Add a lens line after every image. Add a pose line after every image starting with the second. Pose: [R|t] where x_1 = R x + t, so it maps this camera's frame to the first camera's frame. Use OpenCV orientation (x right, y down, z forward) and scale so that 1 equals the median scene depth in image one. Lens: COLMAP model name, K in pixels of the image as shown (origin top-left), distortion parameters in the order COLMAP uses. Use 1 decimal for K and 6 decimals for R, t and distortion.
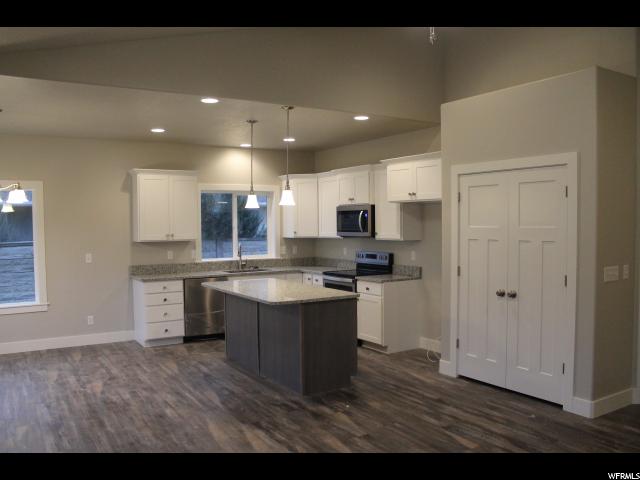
lens RADIAL K [[541.8, 0, 316.1], [0, 541.8, 243.1], [0, 0, 1]] dist [-0.166313, 0.148556]
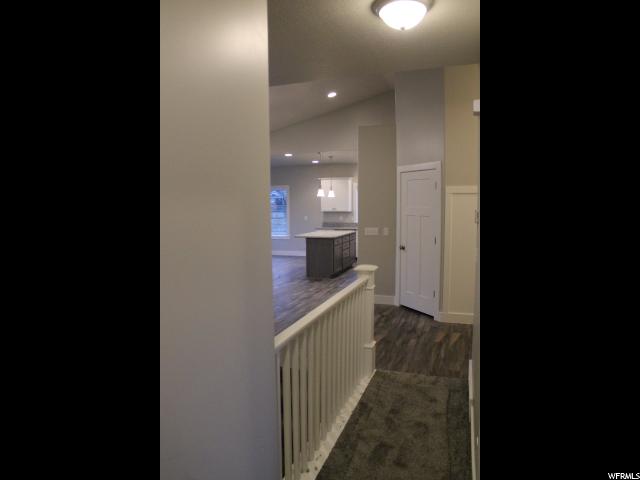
lens RADIAL K [[415.4, 0, 320.0], [0, 415.4, 240.0], [0, 0, 1]] dist [-0.000586, 0.000052]
pose [[0.623832, 0.073296, -0.778114, 1.010457], [-0.025050, 0.996956, 0.073827, -0.012284], [0.781157, -0.026564, 0.623769, -0.072235]]
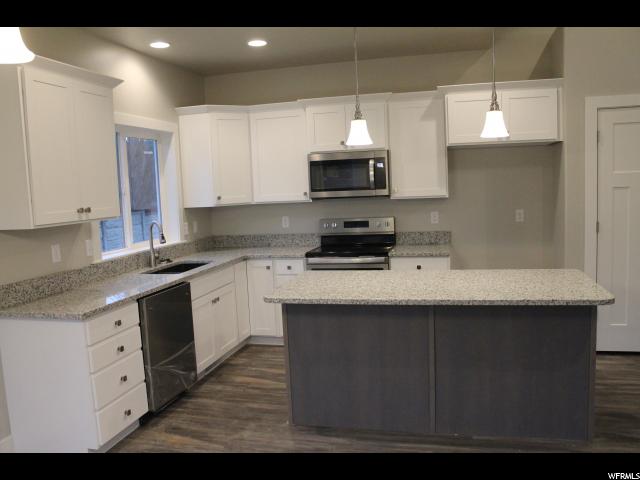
lens RADIAL K [[541.8, 0, 316.1], [0, 541.8, 243.1], [0, 0, 1]] dist [-0.166313, 0.148556]
pose [[0.721733, -0.096792, 0.685370, -0.459723], [0.063042, 0.995251, 0.074168, -0.007749], [-0.689295, -0.010322, 0.724408, 0.550554]]
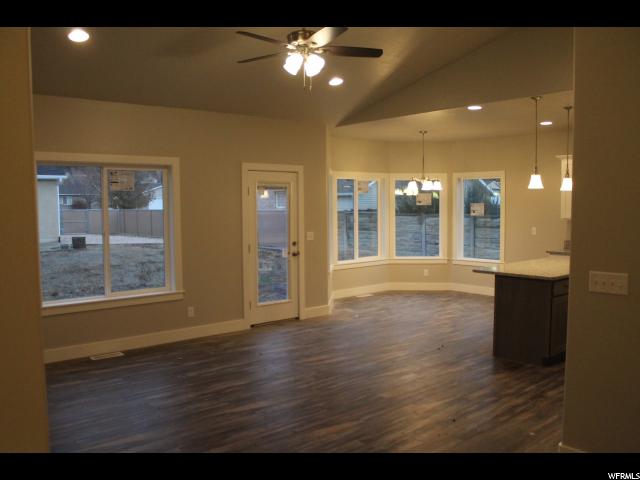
lens RADIAL K [[541.8, 0, 316.1], [0, 541.8, 243.1], [0, 0, 1]] dist [-0.166313, 0.148556]
pose [[0.144343, 0.077638, -0.986477, 0.719587], [-0.029974, 0.996803, 0.074065, -0.019990], [0.989074, 0.018878, 0.146208, 0.317546]]
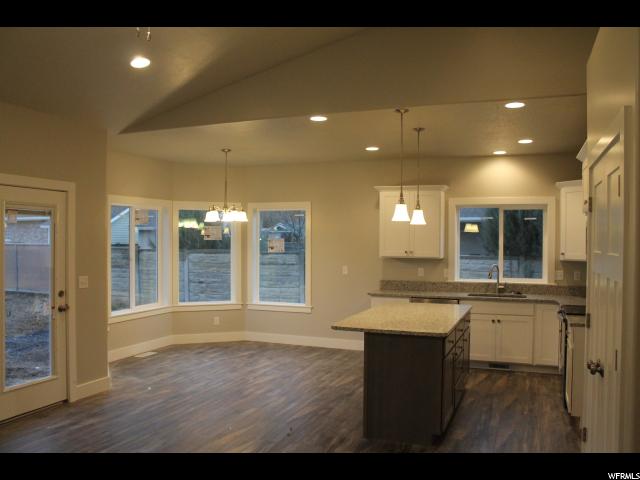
lens RADIAL K [[541.8, 0, 316.1], [0, 541.8, 243.1], [0, 0, 1]] dist [-0.166313, 0.148556]
pose [[0.589096, 0.018406, -0.807854, 0.442881], [-0.041609, 0.999105, -0.007578, -0.016900], [0.806991, 0.038078, 0.589334, 0.286949]]
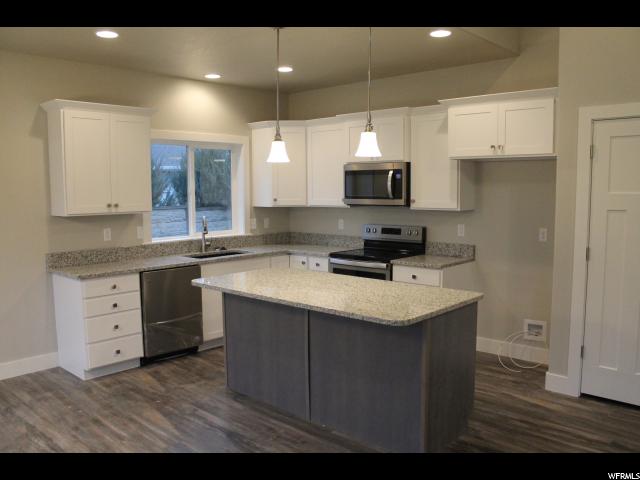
lens RADIAL K [[541.8, 0, 316.1], [0, 541.8, 243.1], [0, 0, 1]] dist [-0.166313, 0.148556]
pose [[0.963978, -0.024497, 0.264851, -0.213438], [0.008114, 0.997995, 0.062776, -0.007603], [-0.265858, -0.058366, 0.962244, 0.318836]]
